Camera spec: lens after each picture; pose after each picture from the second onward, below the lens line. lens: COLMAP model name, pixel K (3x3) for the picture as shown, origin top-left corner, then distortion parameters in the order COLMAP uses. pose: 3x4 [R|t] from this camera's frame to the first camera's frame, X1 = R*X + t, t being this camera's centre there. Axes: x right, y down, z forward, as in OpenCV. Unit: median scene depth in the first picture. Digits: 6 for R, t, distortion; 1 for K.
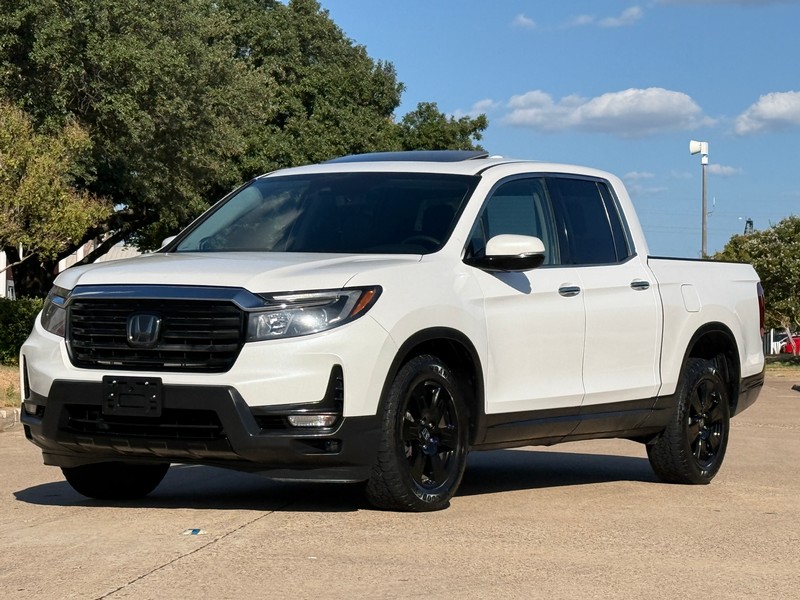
lens RADIAL K [[2271.8, 0, 400.0], [0, 2271.8, 300.0], [0, 0, 1]] dist [-0.145577, -0.169430]
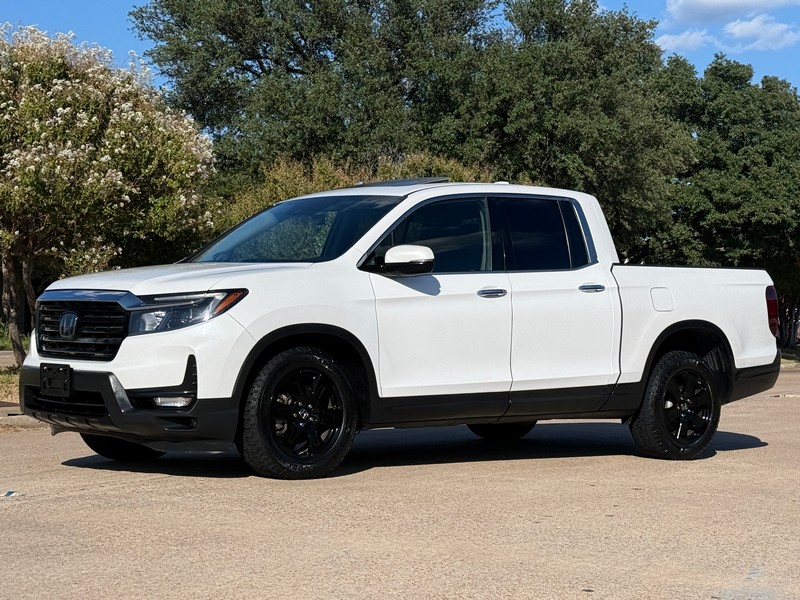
lens RADIAL K [[1582.7, 0, 400.0], [0, 1582.7, 300.0], [0, 0, 1]] dist [0.061209, 0.036840]
pose [[0.945692, -0.004954, -0.325025, 0.312140], [0.003525, 0.999981, -0.004985, 0.003715], [0.325044, 0.003569, 0.945692, 0.222659]]
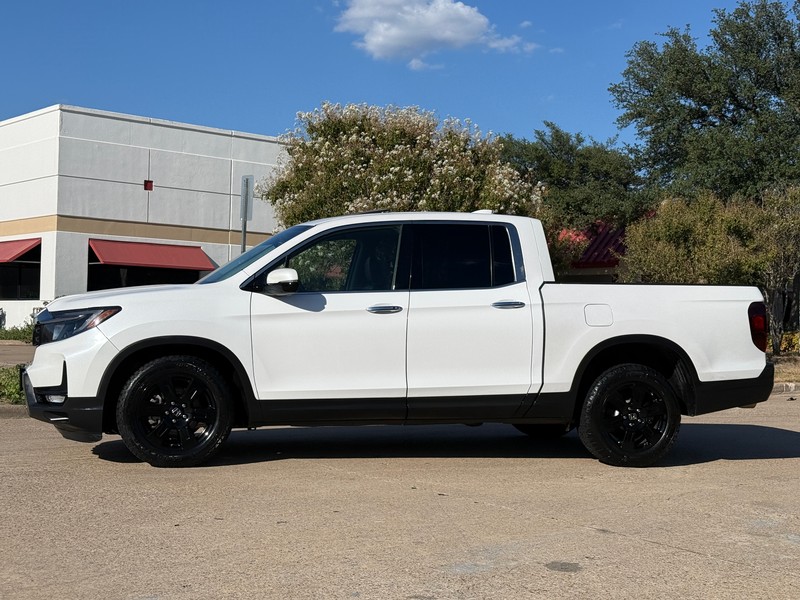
lens RADIAL K [[1197.3, 0, 400.0], [0, 1197.3, 300.0], [0, 0, 1]] dist [0.193492, -0.001729]
pose [[0.710619, -0.013411, -0.703449, 0.606102], [0.001598, 0.999847, -0.017447, 0.002854], [0.703575, 0.011274, 0.710531, 0.537432]]
